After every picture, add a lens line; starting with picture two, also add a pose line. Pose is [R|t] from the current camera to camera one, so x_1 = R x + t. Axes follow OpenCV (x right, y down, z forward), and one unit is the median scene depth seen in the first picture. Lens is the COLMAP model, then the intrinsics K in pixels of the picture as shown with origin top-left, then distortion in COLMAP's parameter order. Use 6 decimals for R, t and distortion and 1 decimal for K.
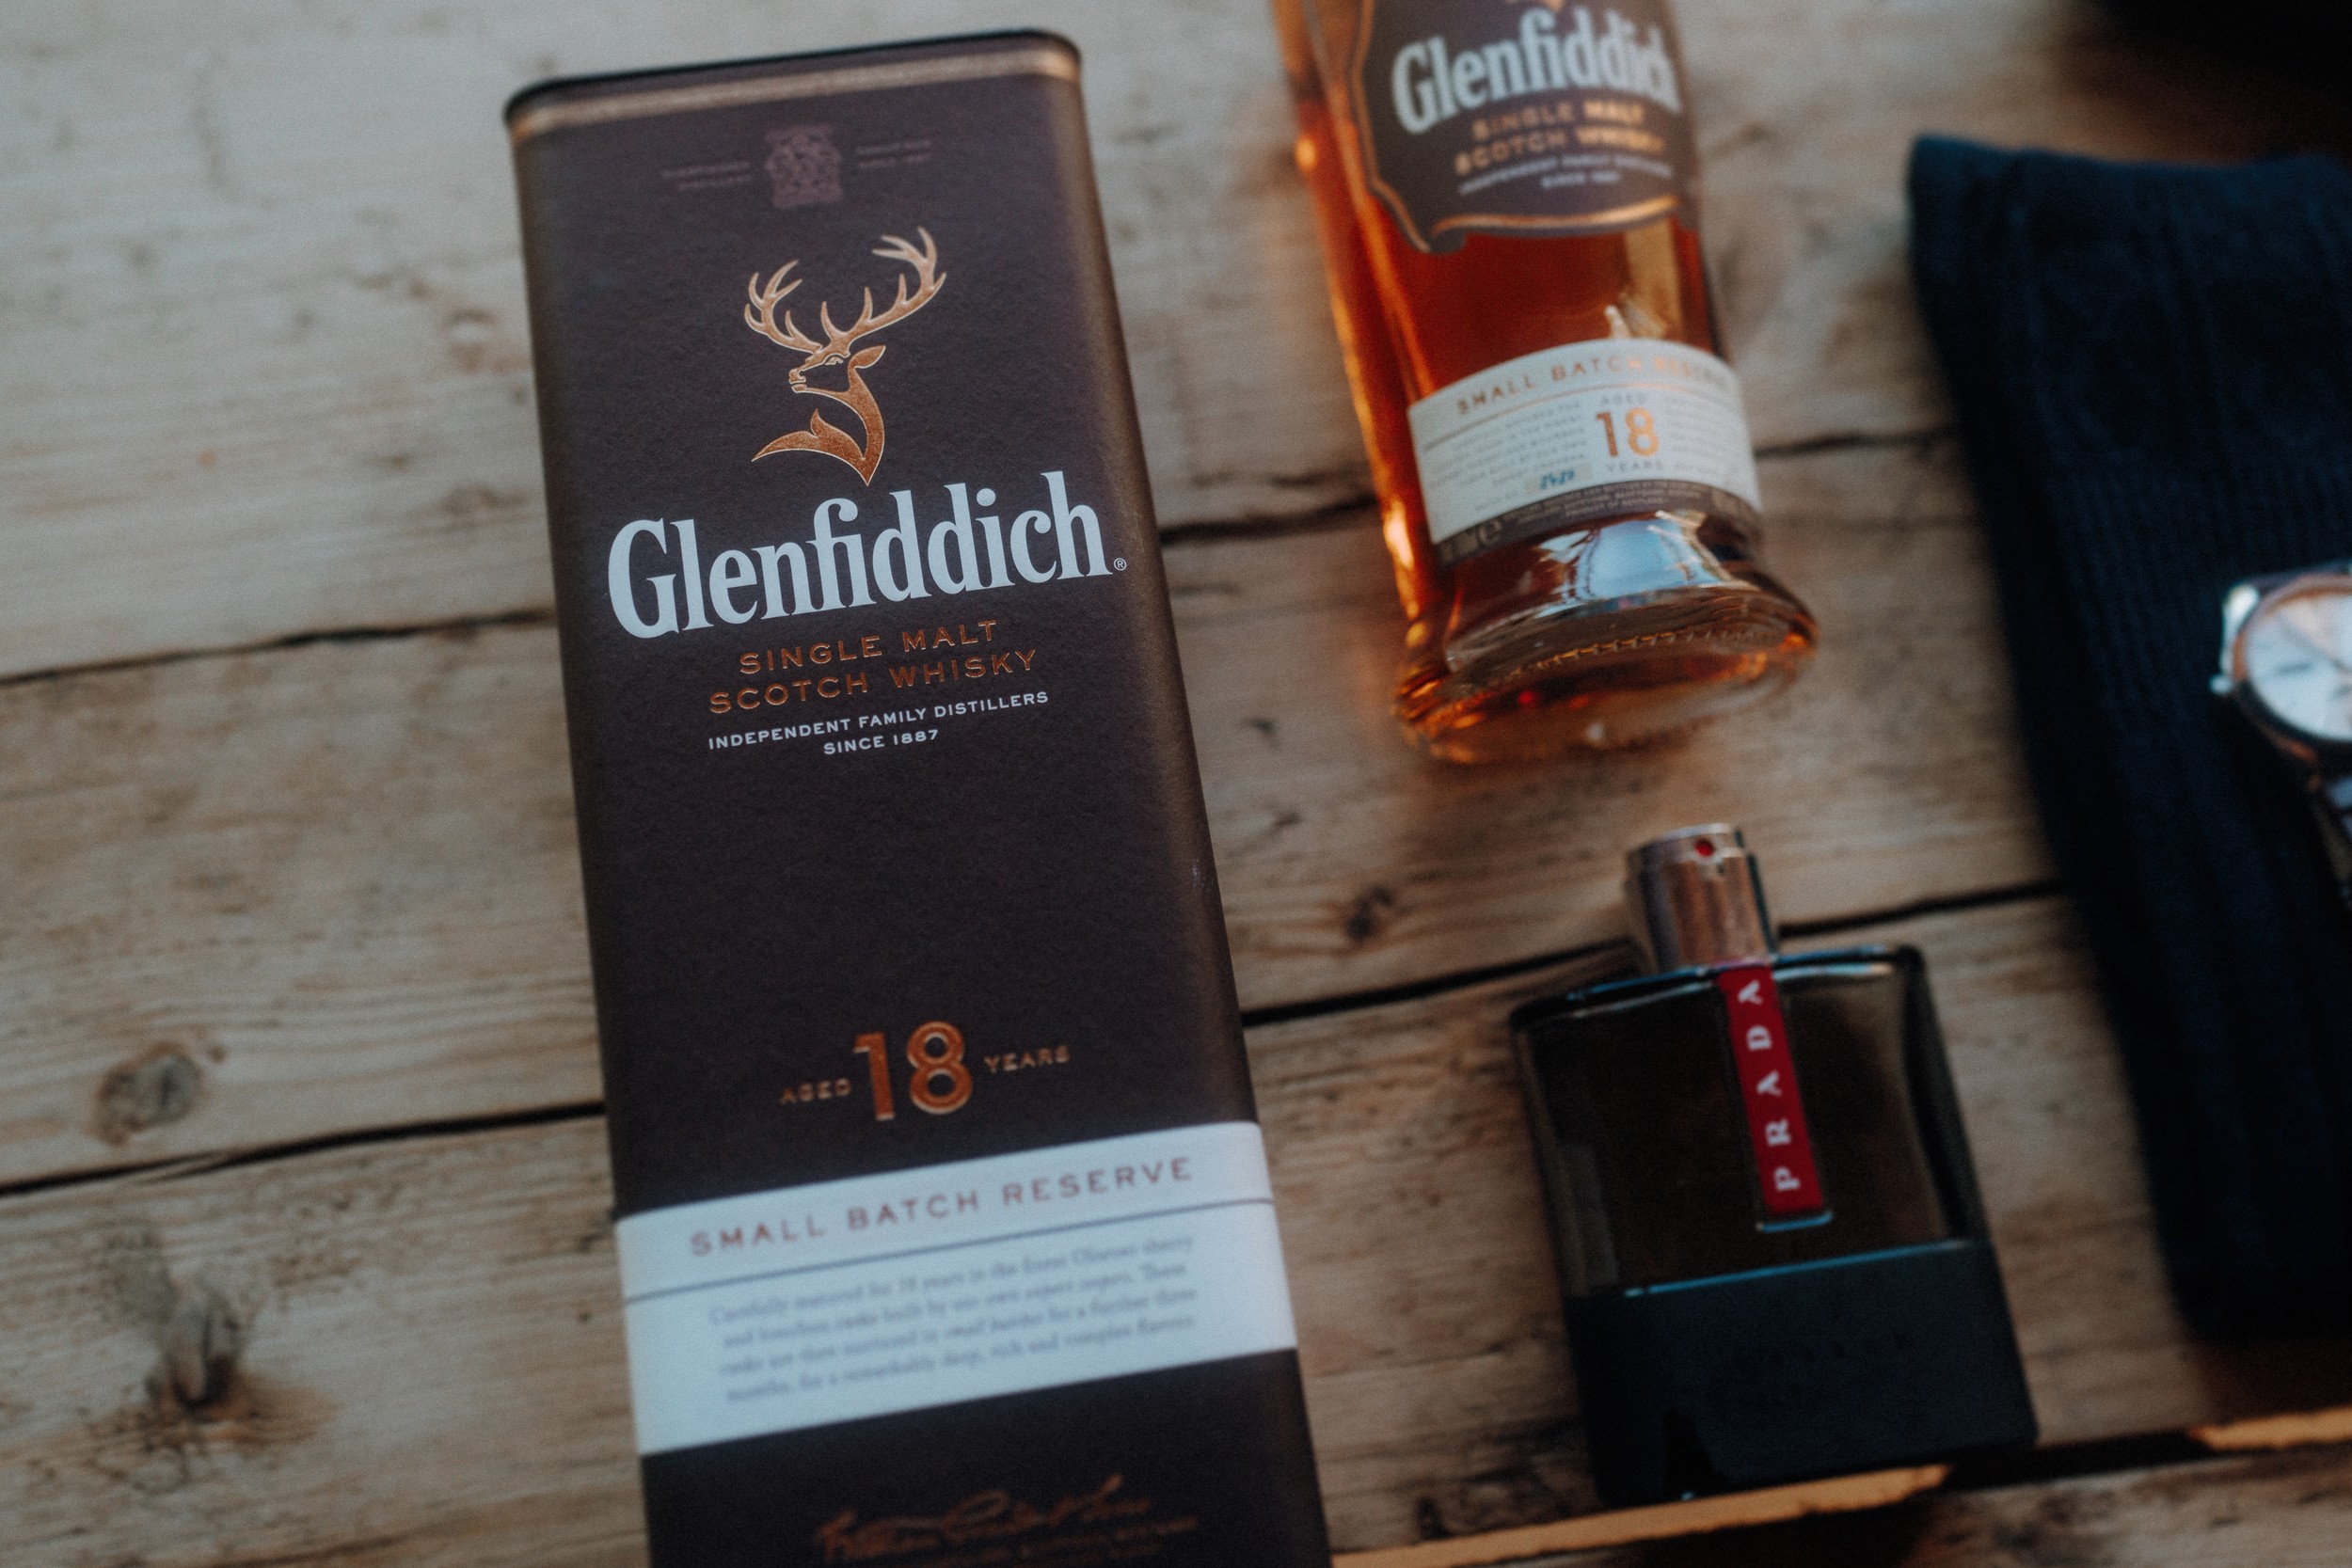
lens RADIAL K [[2356.6, 0, 1176.0], [0, 2356.6, 784.0], [0, 0, 1]] dist [-0.005437, 0.157050]
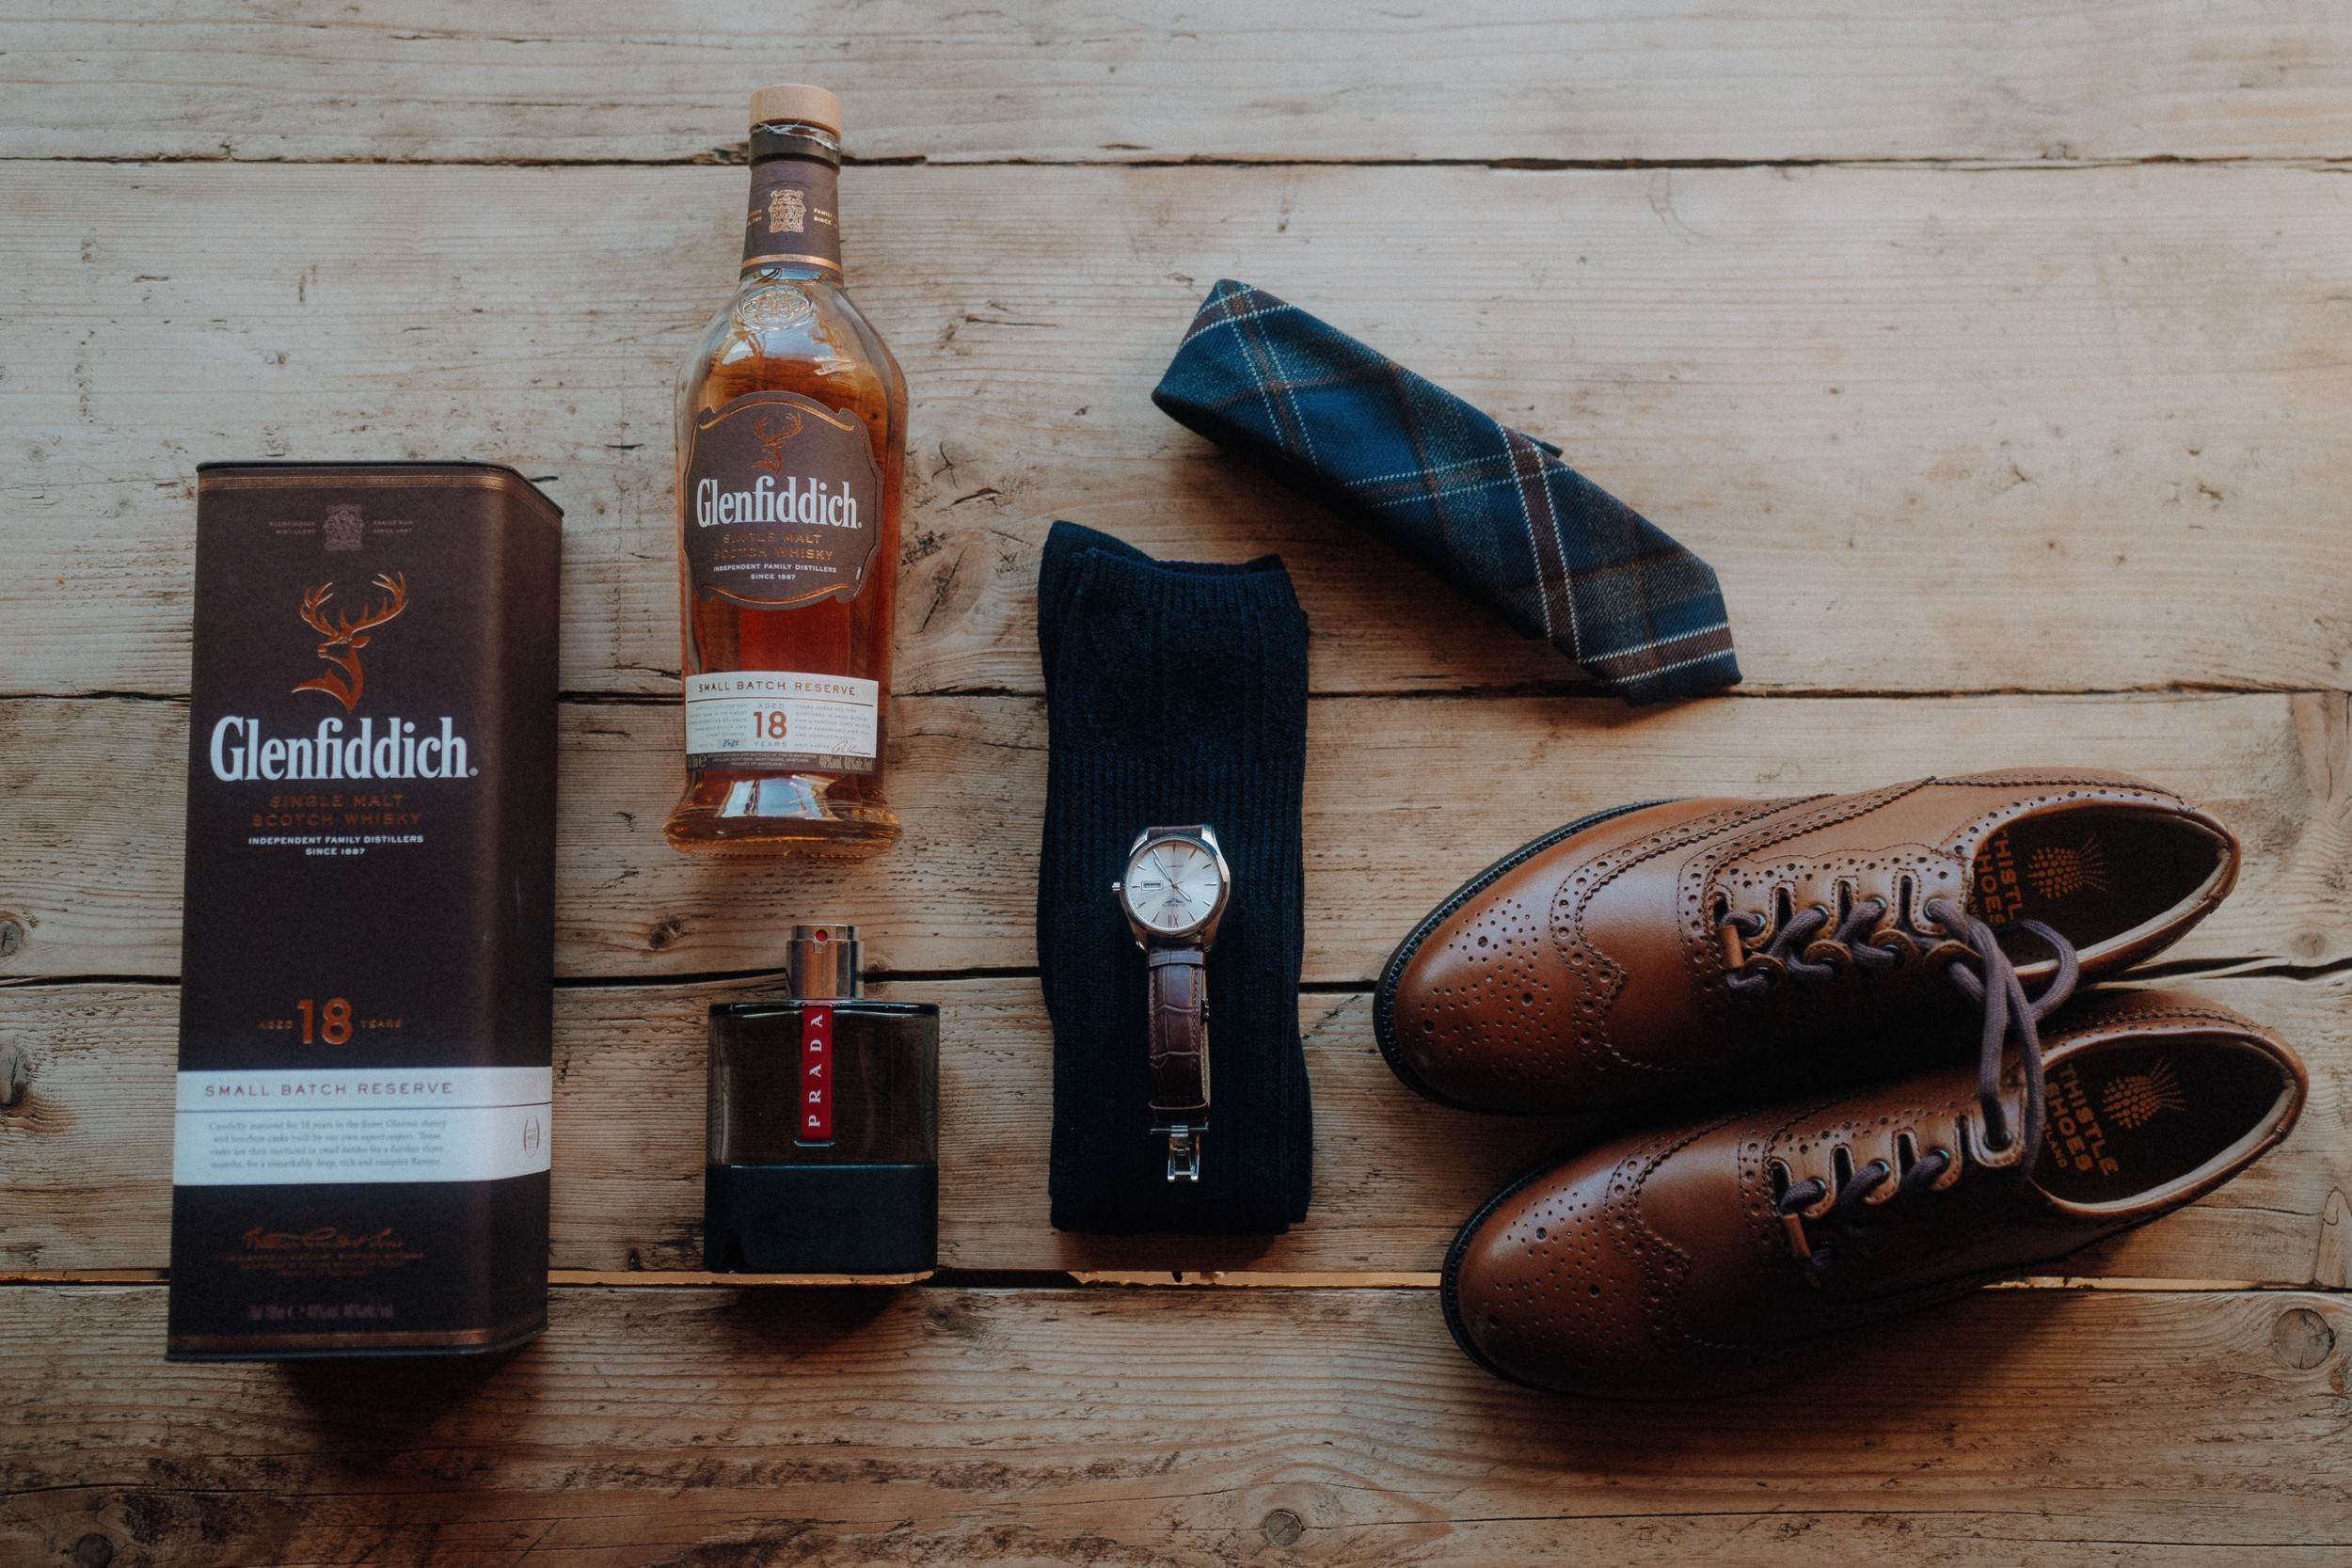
lens RADIAL K [[2311.5, 0, 1176.0], [0, 2311.5, 784.0], [0, 0, 1]] dist [-0.034702, 0.117298]
pose [[0.989212, 0.140688, -0.040828, 0.583226], [-0.132954, 0.979239, 0.153018, -0.420044], [0.061508, -0.145938, 0.987380, -0.774516]]
